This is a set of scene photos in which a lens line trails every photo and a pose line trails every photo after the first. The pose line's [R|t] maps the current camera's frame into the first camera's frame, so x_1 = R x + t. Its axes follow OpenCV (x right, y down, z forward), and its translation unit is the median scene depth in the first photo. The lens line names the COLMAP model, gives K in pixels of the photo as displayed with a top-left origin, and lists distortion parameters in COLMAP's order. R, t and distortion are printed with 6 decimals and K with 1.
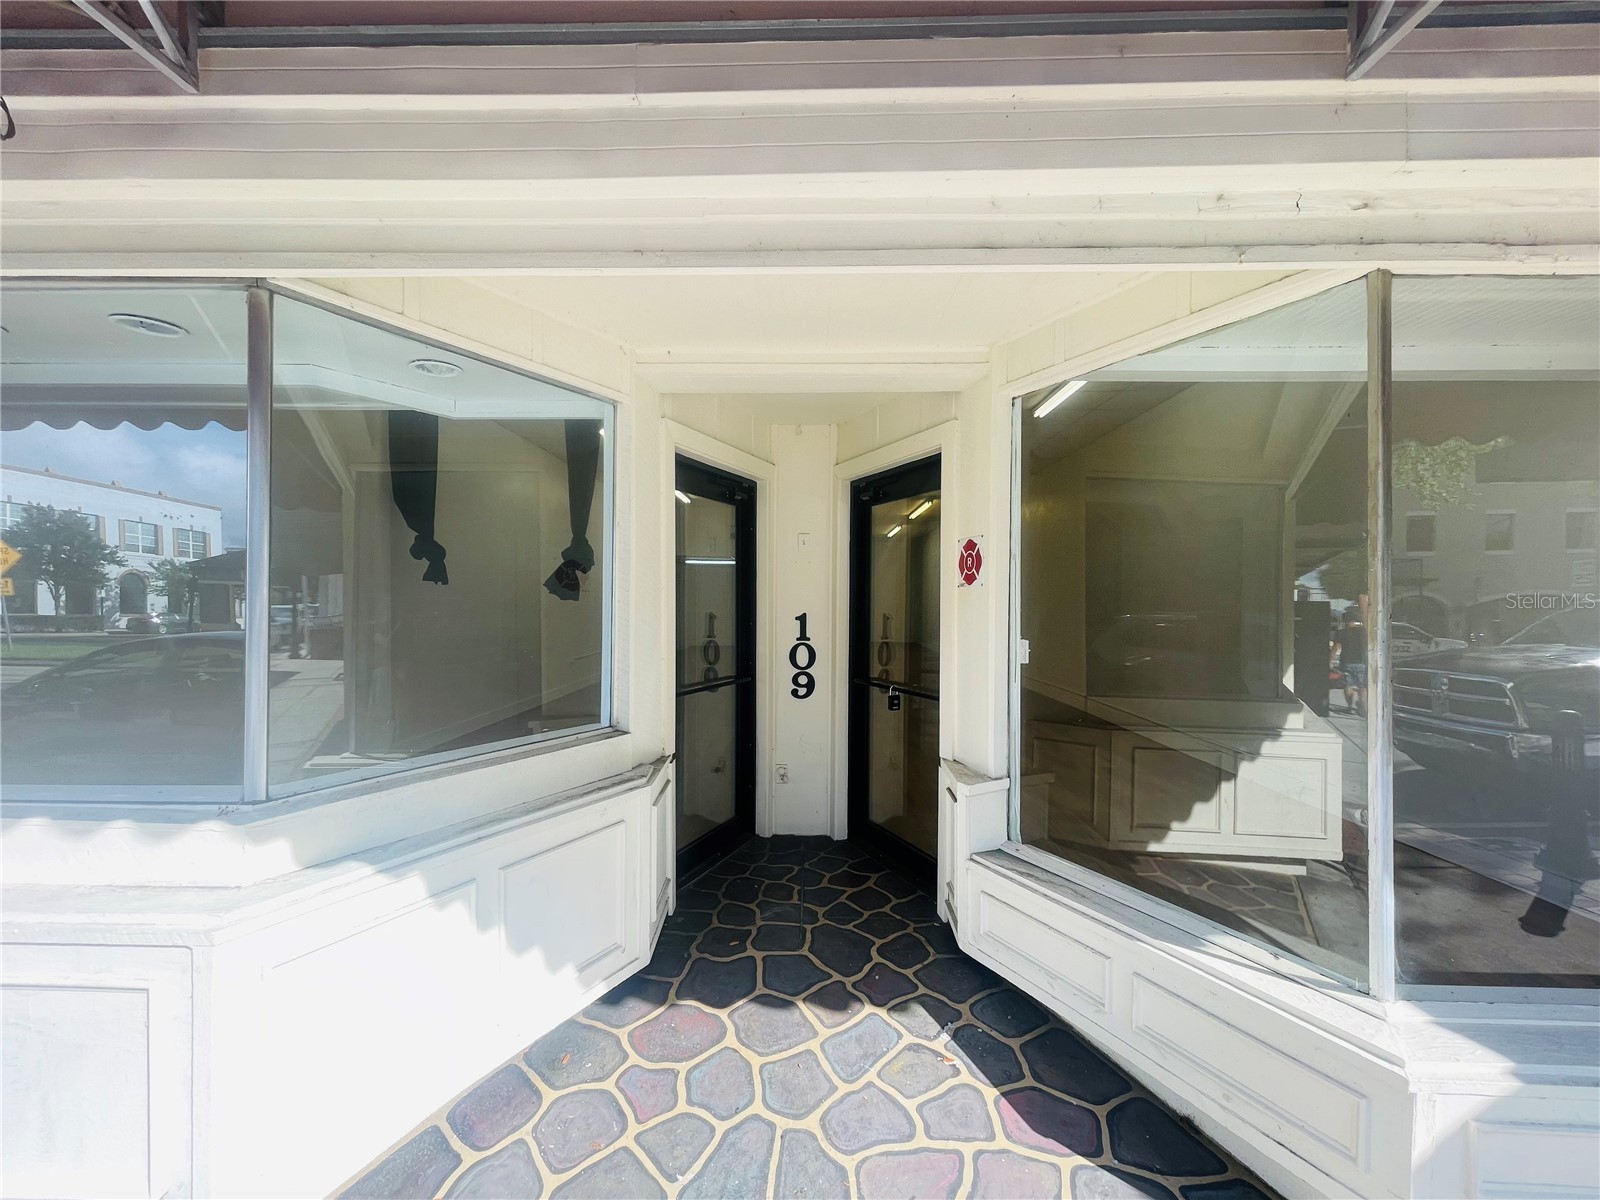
lens RADIAL K [[633.1, 0, 800.0], [0, 633.1, 600.0], [0, 0, 1]] dist [-0.002428, 0.000046]
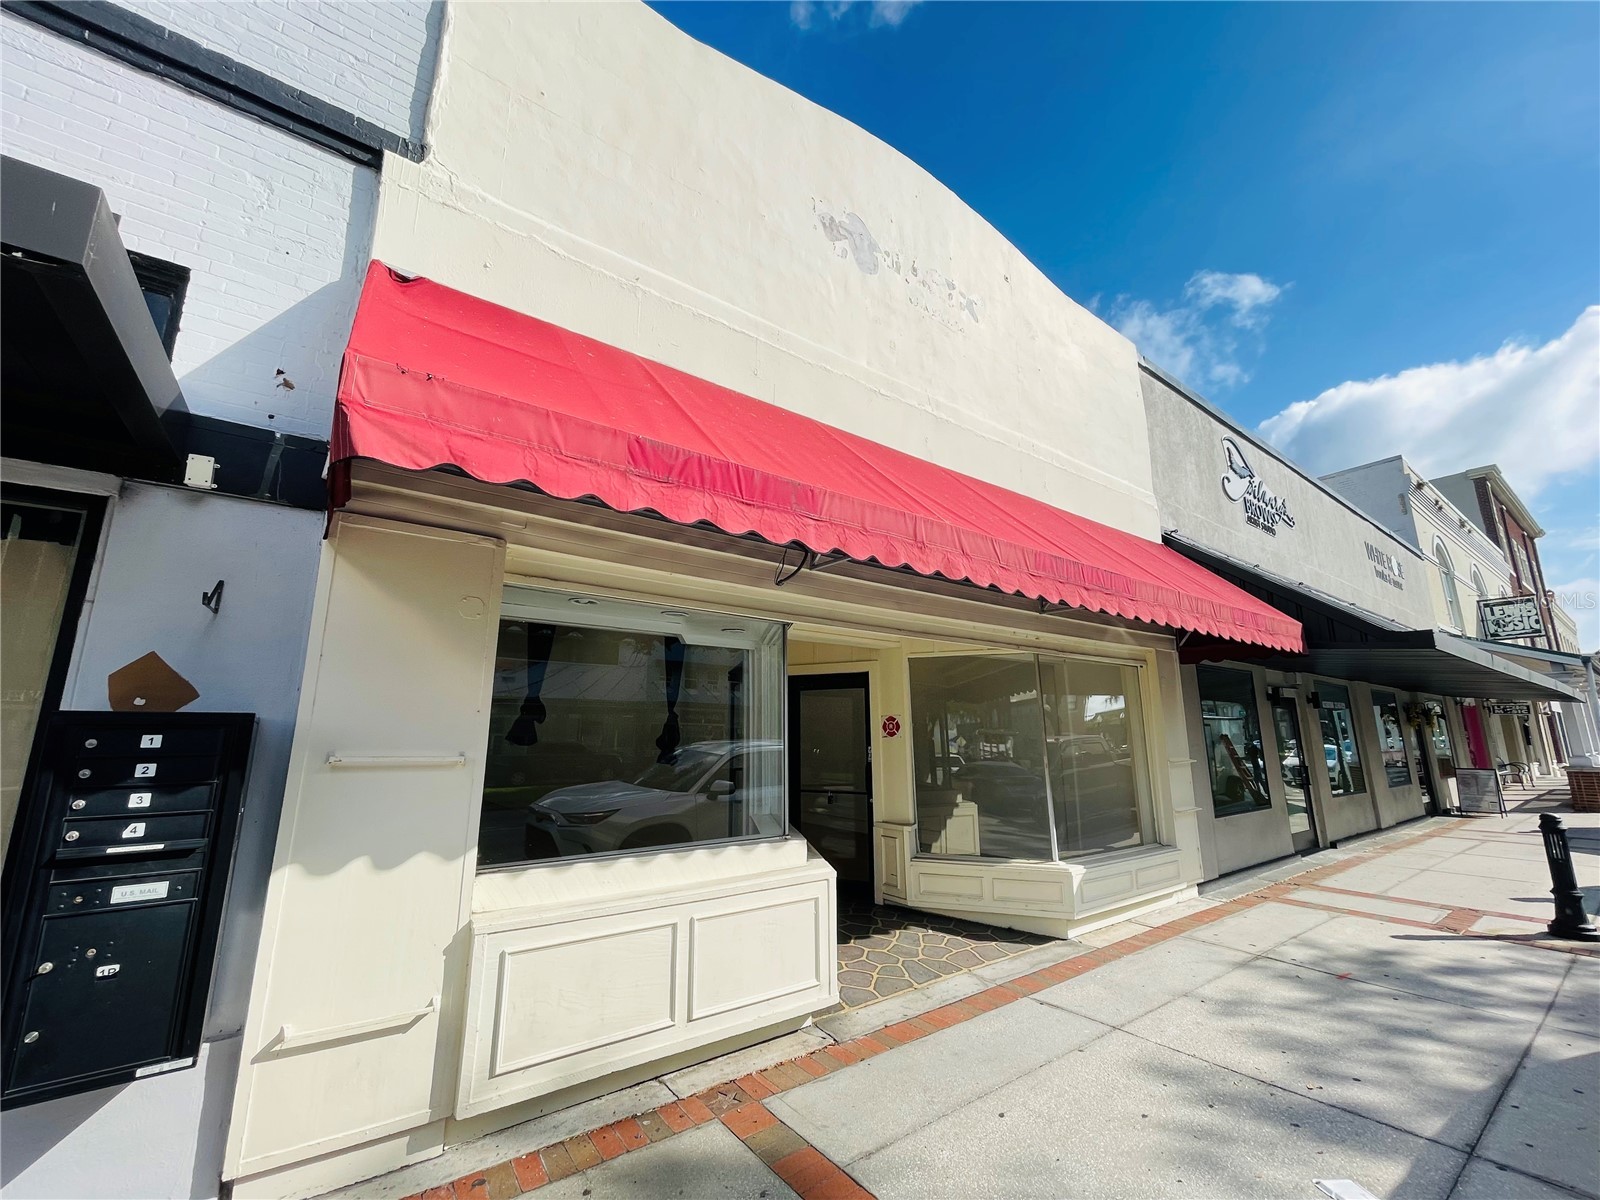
lens RADIAL K [[635.7, 0, 800.0], [0, 635.7, 600.0], [0, 0, 1]] dist [-0.001095, 0.000032]
pose [[0.793530, 0.120795, 0.596422, -1.379644], [0.004770, 0.978835, -0.204594, -0.039178], [-0.608513, 0.165197, 0.776159, -0.616442]]
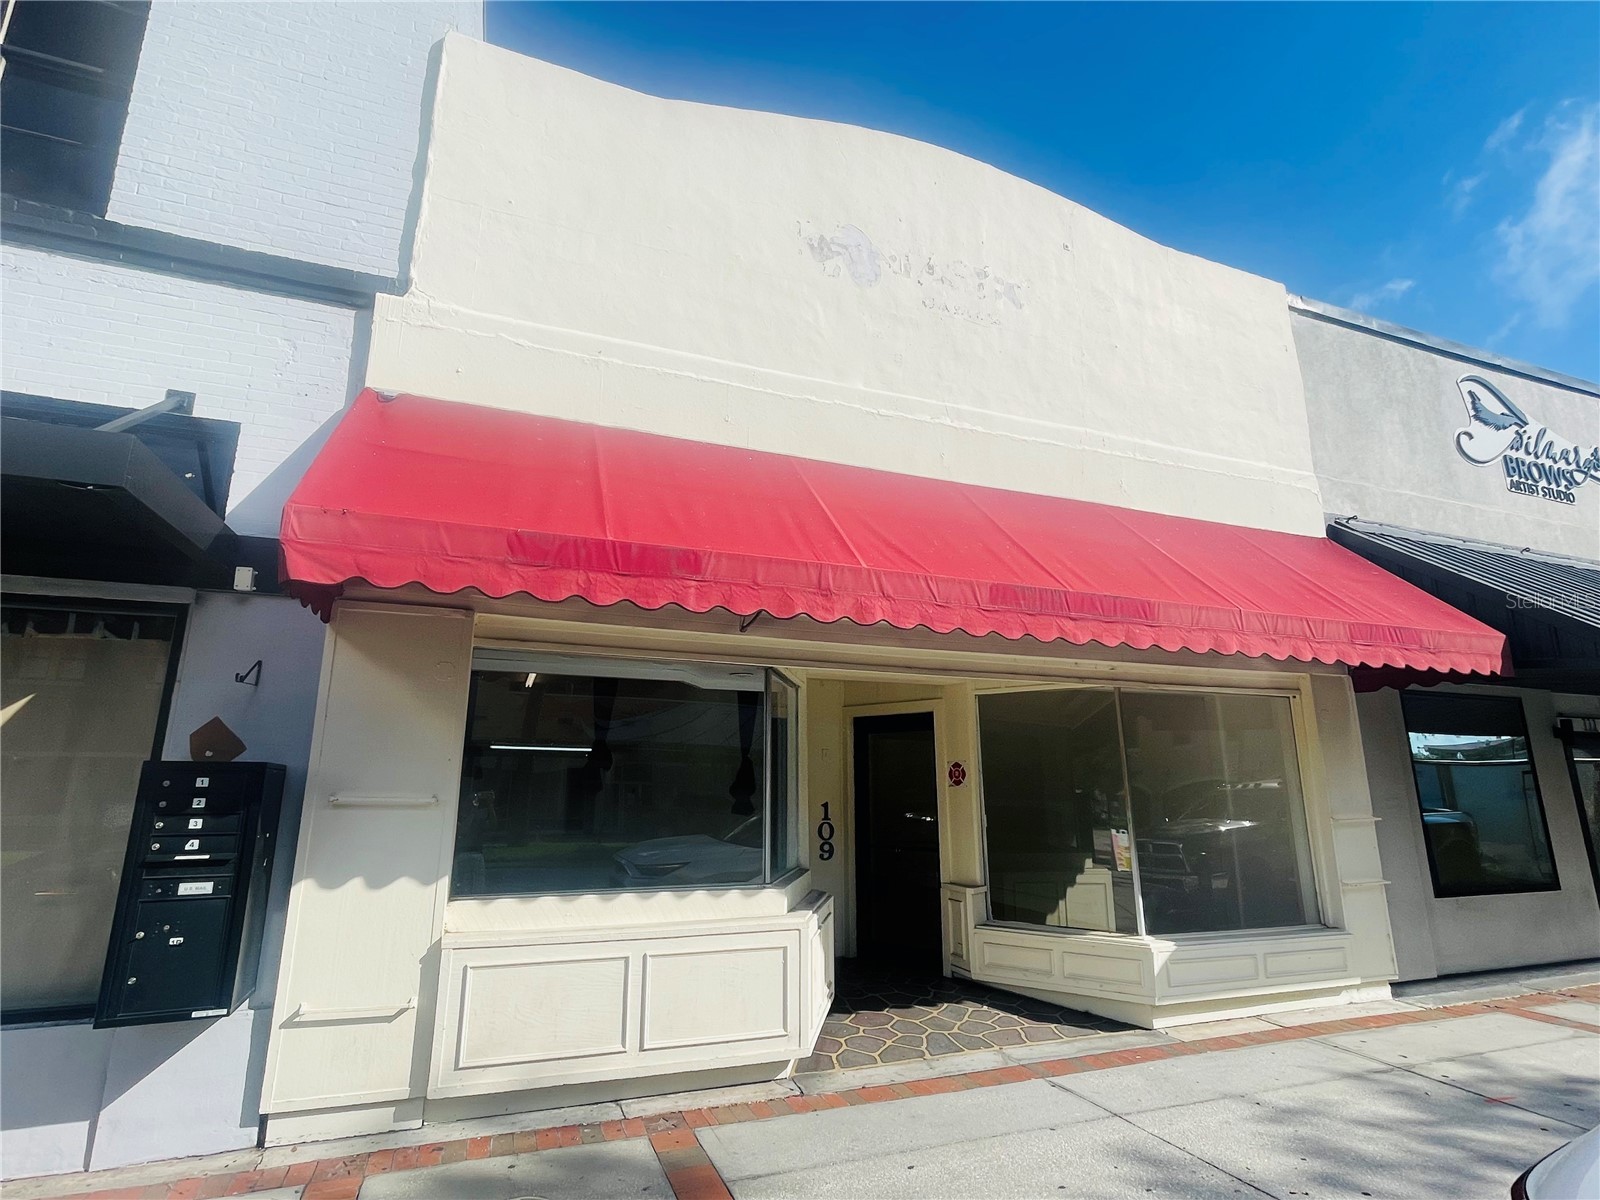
lens RADIAL K [[785.5, 0, 800.0], [0, 785.5, 600.0], [0, 0, 1]] dist [-0.003459, 0.000977]
pose [[0.928465, 0.083965, 0.361804, -1.108350], [0.000875, 0.973615, -0.228197, -0.030001], [-0.371418, 0.212189, 0.903894, -1.127556]]
